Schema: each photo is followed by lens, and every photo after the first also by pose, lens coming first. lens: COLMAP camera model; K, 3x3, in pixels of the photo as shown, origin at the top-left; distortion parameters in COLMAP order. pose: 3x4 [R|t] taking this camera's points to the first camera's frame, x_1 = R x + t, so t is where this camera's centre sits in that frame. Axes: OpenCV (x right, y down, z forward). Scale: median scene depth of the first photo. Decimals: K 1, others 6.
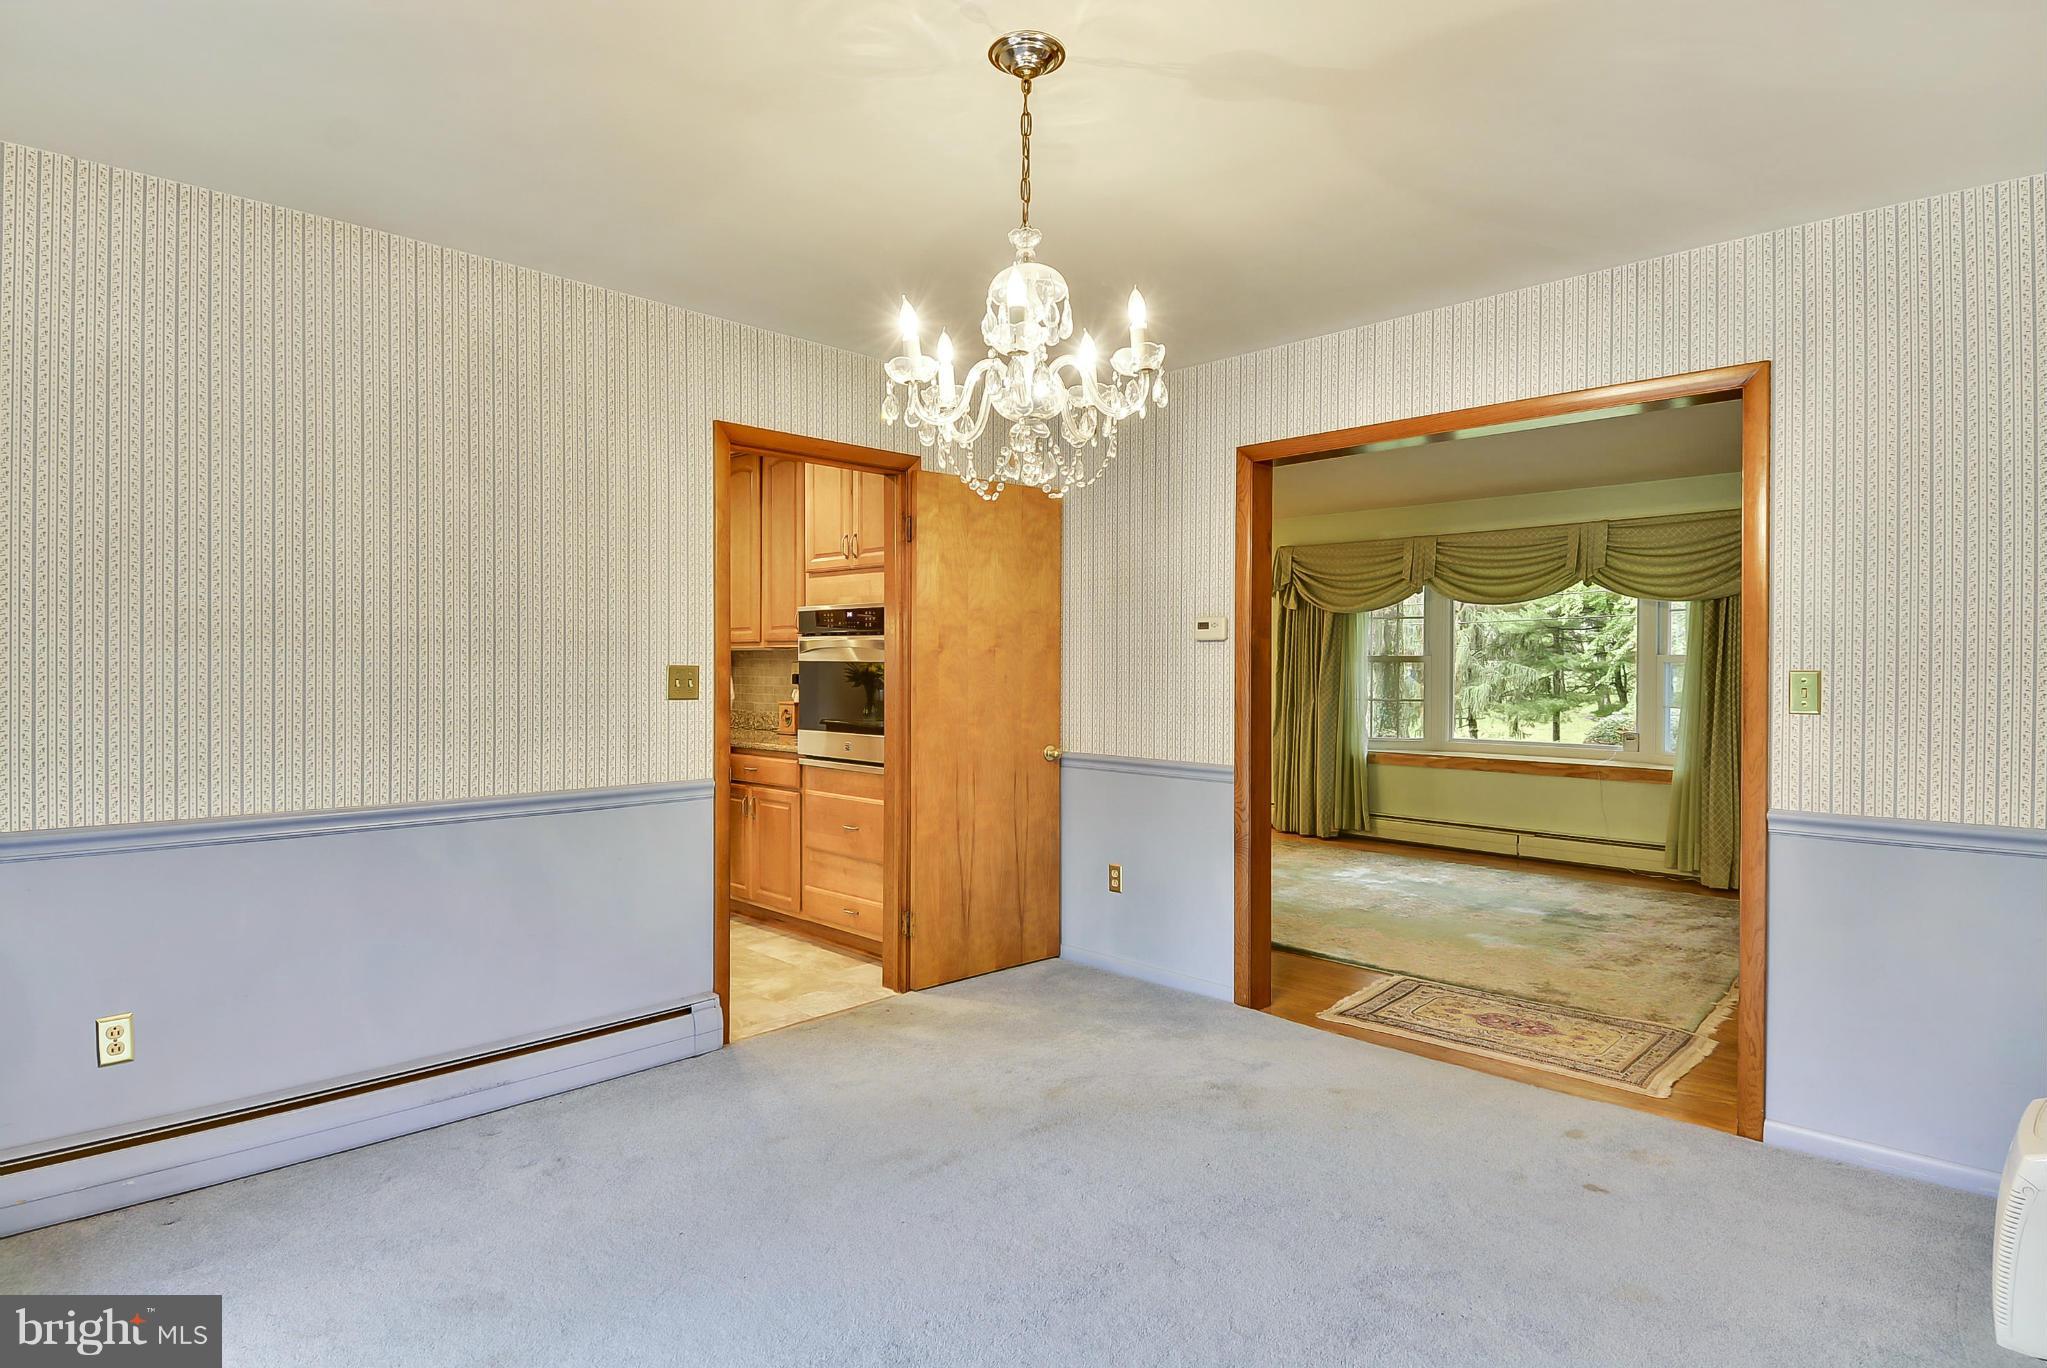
lens RADIAL K [[1095.6, 0, 1013.0], [0, 1095.6, 676.2], [0, 0, 1]] dist [0.017219, -0.020982]
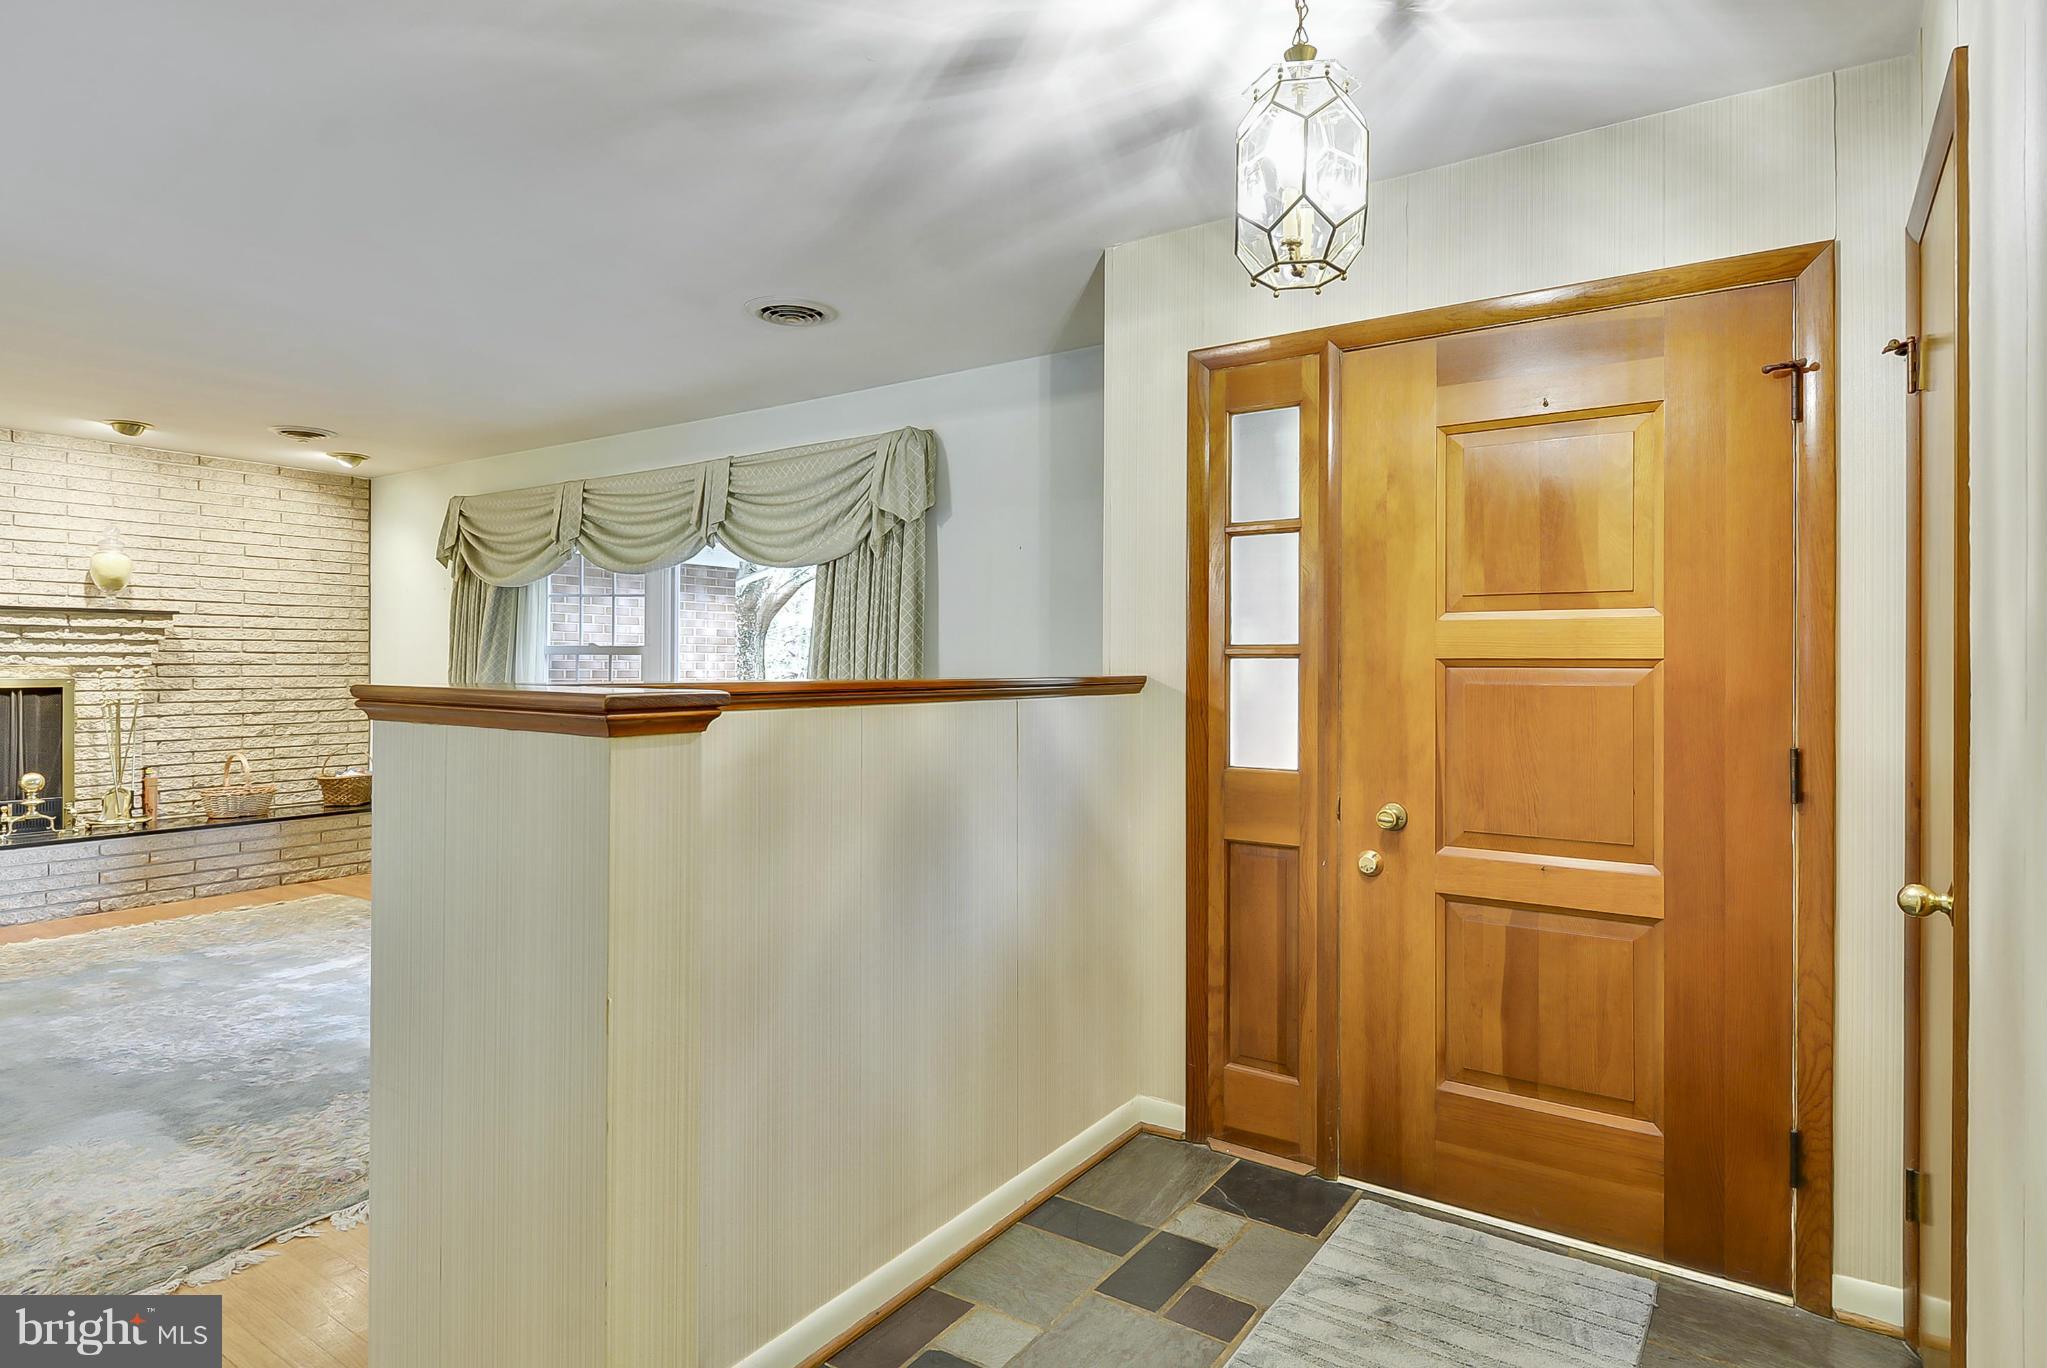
lens RADIAL K [[1095.6, 0, 1026.9], [0, 1095.6, 673.2], [0, 0, 1]] dist [0.017219, -0.020982]
pose [[0.980109, -0.002607, 0.198444, 0.481494], [0.003154, 0.999992, -0.002440, 0.002381], [-0.198436, 0.003018, 0.980109, 0.210652]]
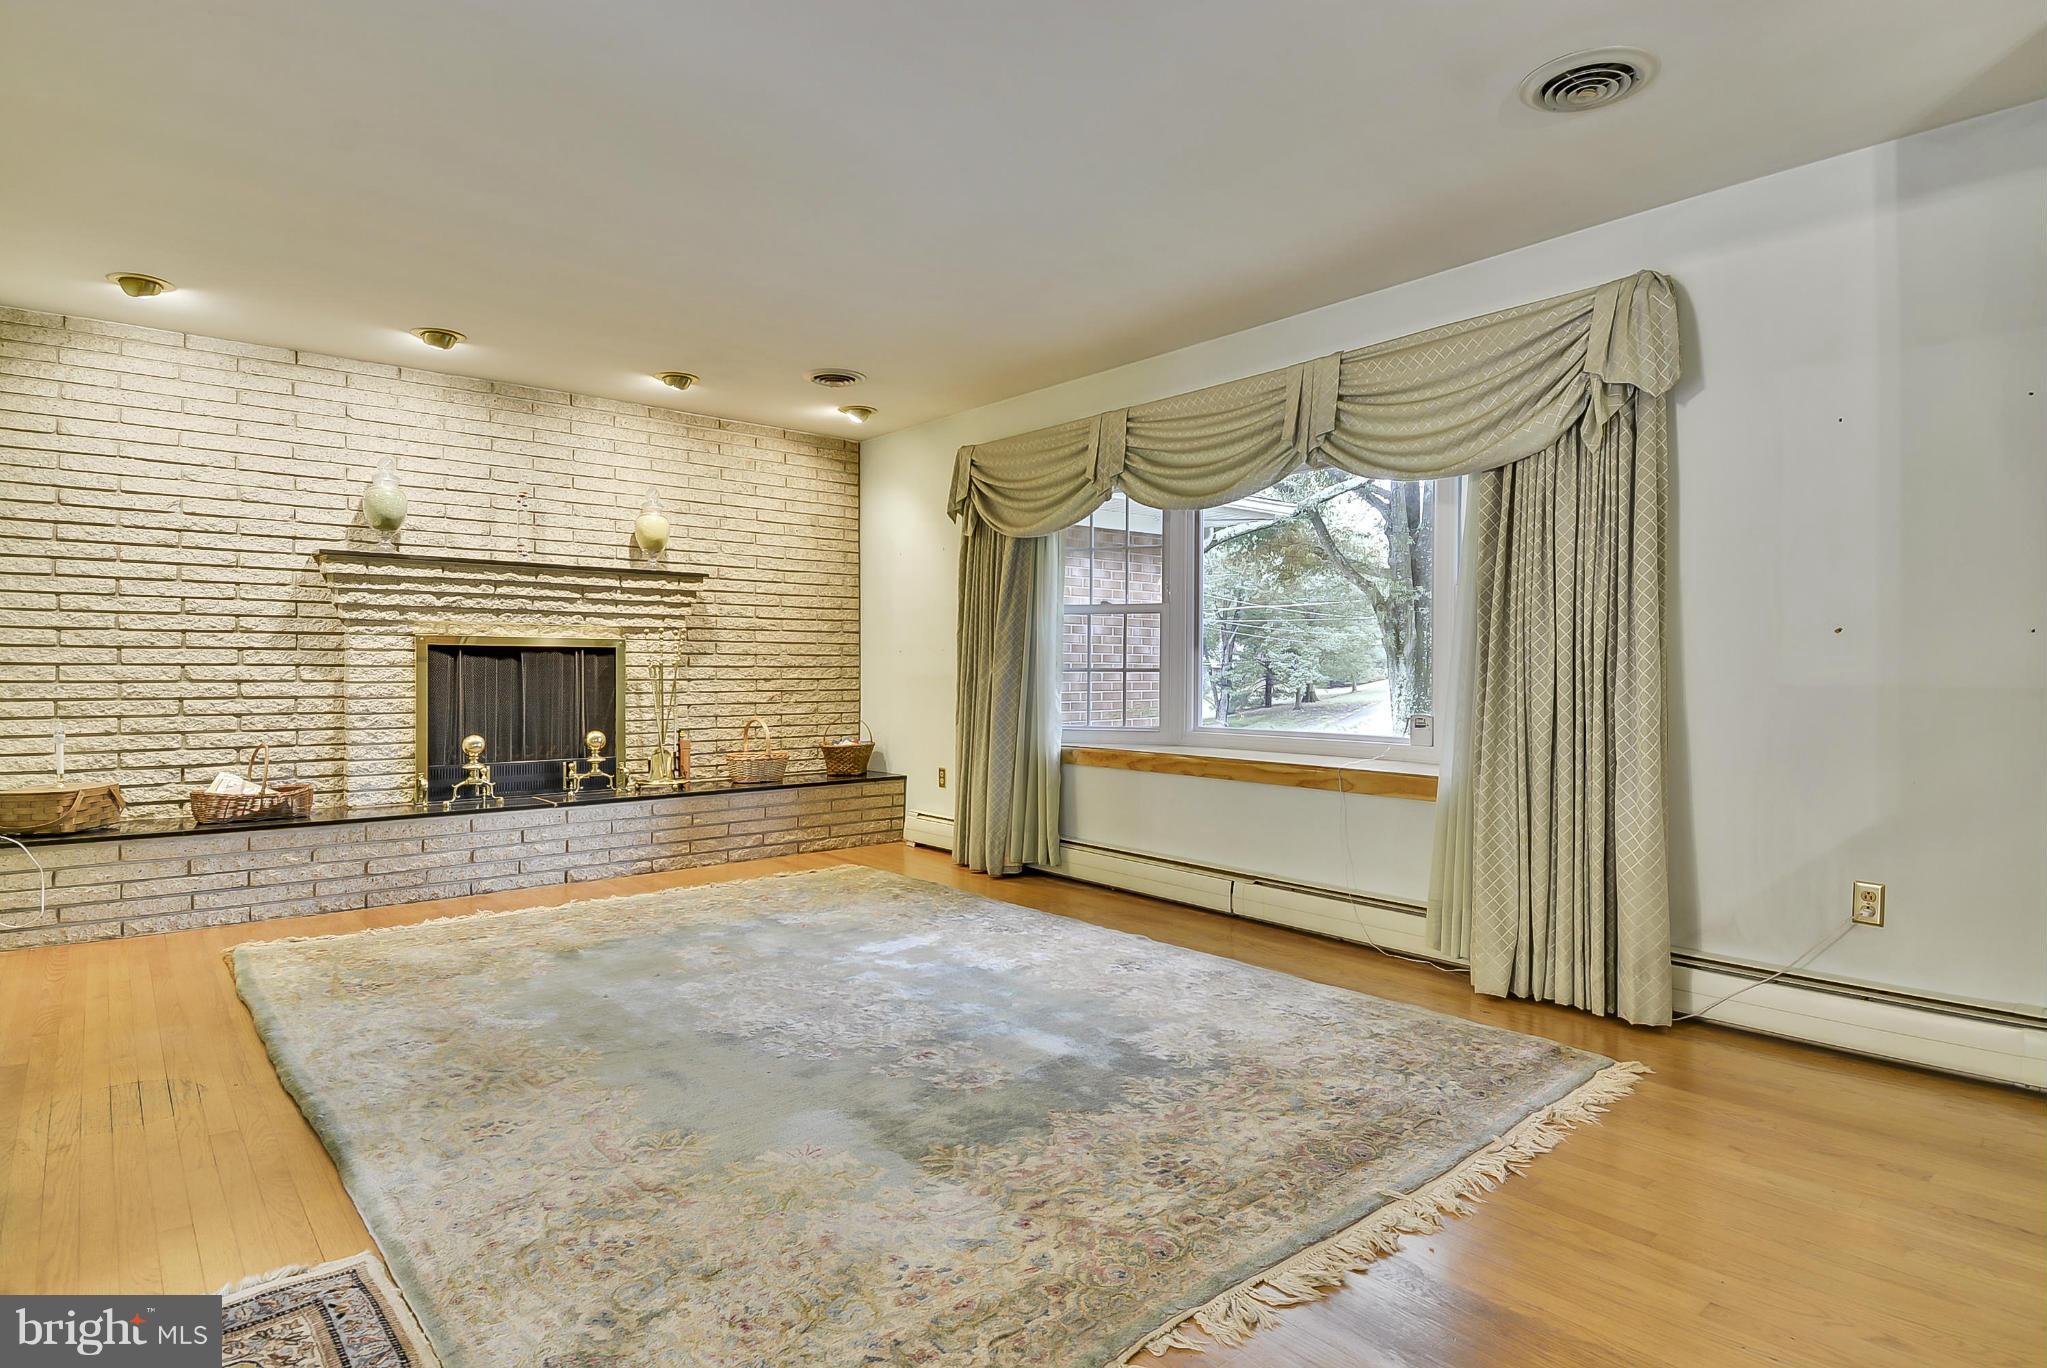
lens RADIAL K [[1095.6, 0, 1028.7], [0, 1095.6, 689.3], [0, 0, 1]] dist [0.017219, -0.020982]
pose [[0.997008, -0.001571, -0.077278, 0.344000], [0.002323, 0.999951, 0.009638, 0.026904], [0.077259, -0.009788, 0.996963, 0.328170]]
